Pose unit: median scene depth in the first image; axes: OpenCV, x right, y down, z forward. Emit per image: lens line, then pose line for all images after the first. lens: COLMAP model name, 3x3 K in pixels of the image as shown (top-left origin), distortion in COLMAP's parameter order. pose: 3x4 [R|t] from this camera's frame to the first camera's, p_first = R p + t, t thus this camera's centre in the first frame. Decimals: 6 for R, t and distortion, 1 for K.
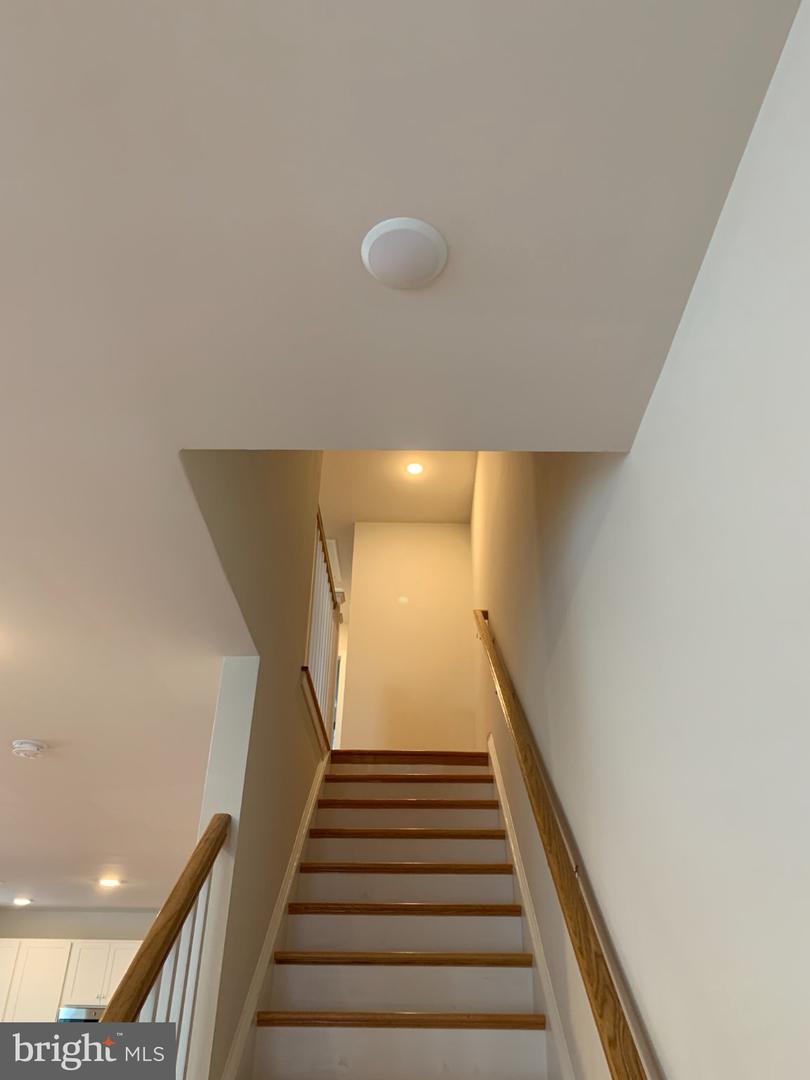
lens RADIAL K [[825.3, 0, 411.9], [0, 825.3, 537.1], [0, 0, 1]] dist [0.039129, -0.041443]
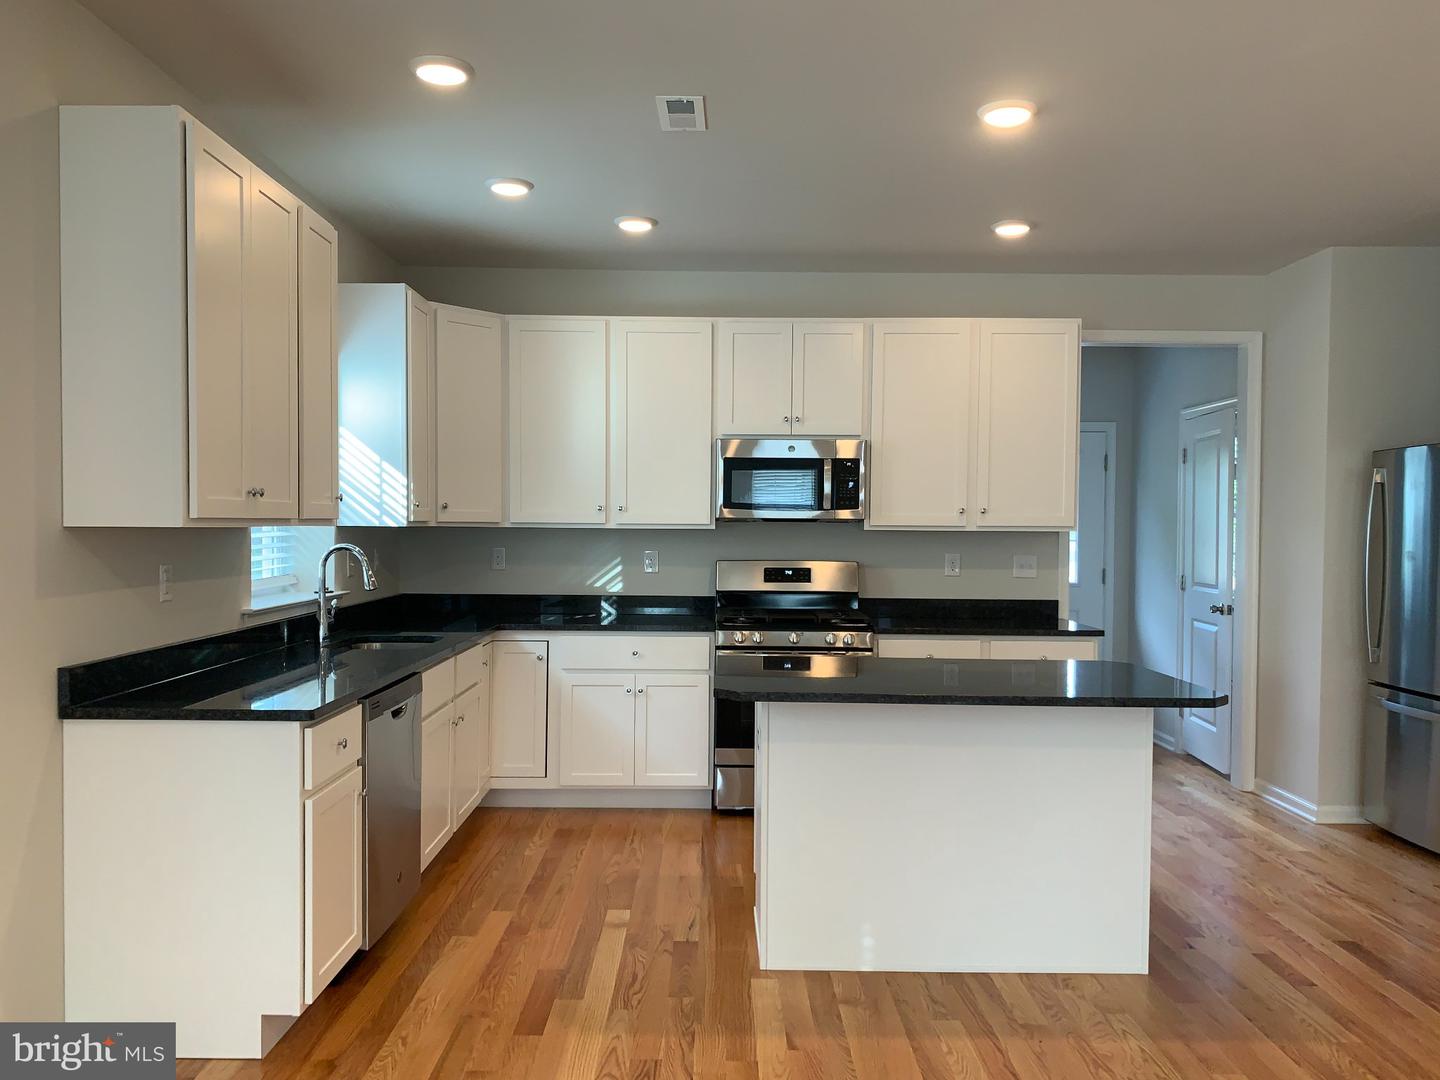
lens RADIAL K [[1100.5, 0, 728.5], [0, 1100.5, 549.4], [0, 0, 1]] dist [0.039129, -0.041443]
pose [[0.999784, -0.009055, 0.018704, -0.725368], [-0.002214, 0.848523, 0.529153, 0.452415], [-0.020663, -0.529080, 0.848320, 0.670336]]
